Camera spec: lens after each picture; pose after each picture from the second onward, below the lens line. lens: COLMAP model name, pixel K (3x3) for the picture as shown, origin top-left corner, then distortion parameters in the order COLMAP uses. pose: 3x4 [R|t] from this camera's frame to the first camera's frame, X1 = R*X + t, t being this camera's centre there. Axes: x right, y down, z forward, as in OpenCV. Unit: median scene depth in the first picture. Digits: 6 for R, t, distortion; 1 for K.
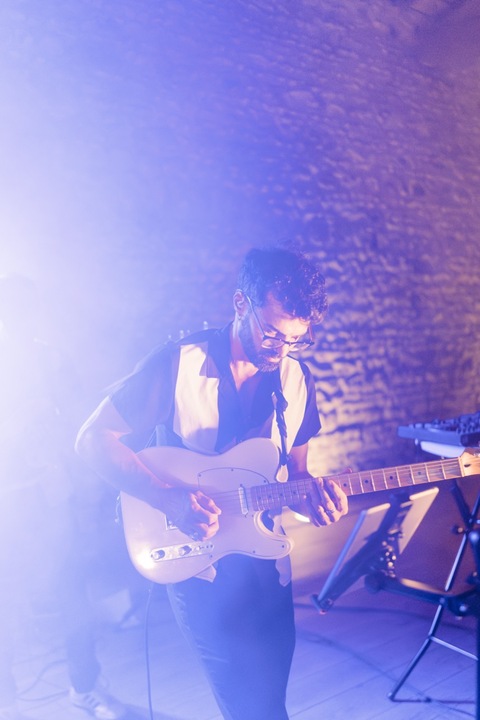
lens RADIAL K [[719.3, 0, 240.0], [0, 719.3, 360.0], [0, 0, 1]] dist [0.011040, -0.028771]
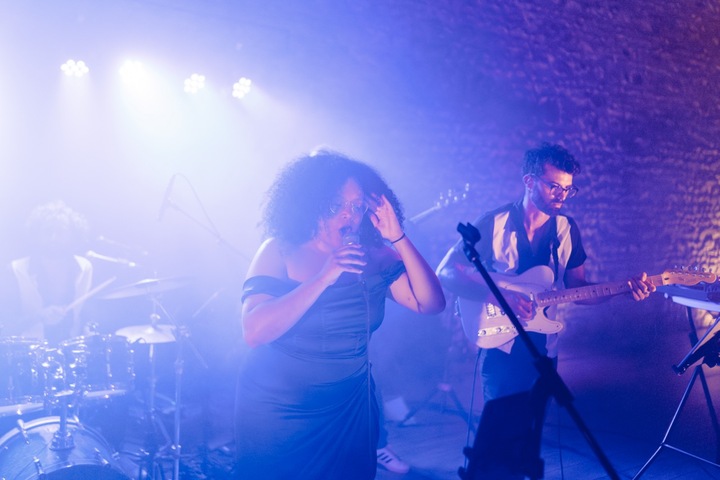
lens RADIAL K [[719.3, 0, 360.0], [0, 719.3, 240.0], [0, 0, 1]] dist [0.011040, -0.028771]
pose [[0.995888, 0.074211, -0.051957, -0.109203], [-0.072387, 0.996722, 0.036141, 0.001535], [0.054468, -0.032231, 0.997995, -0.148302]]
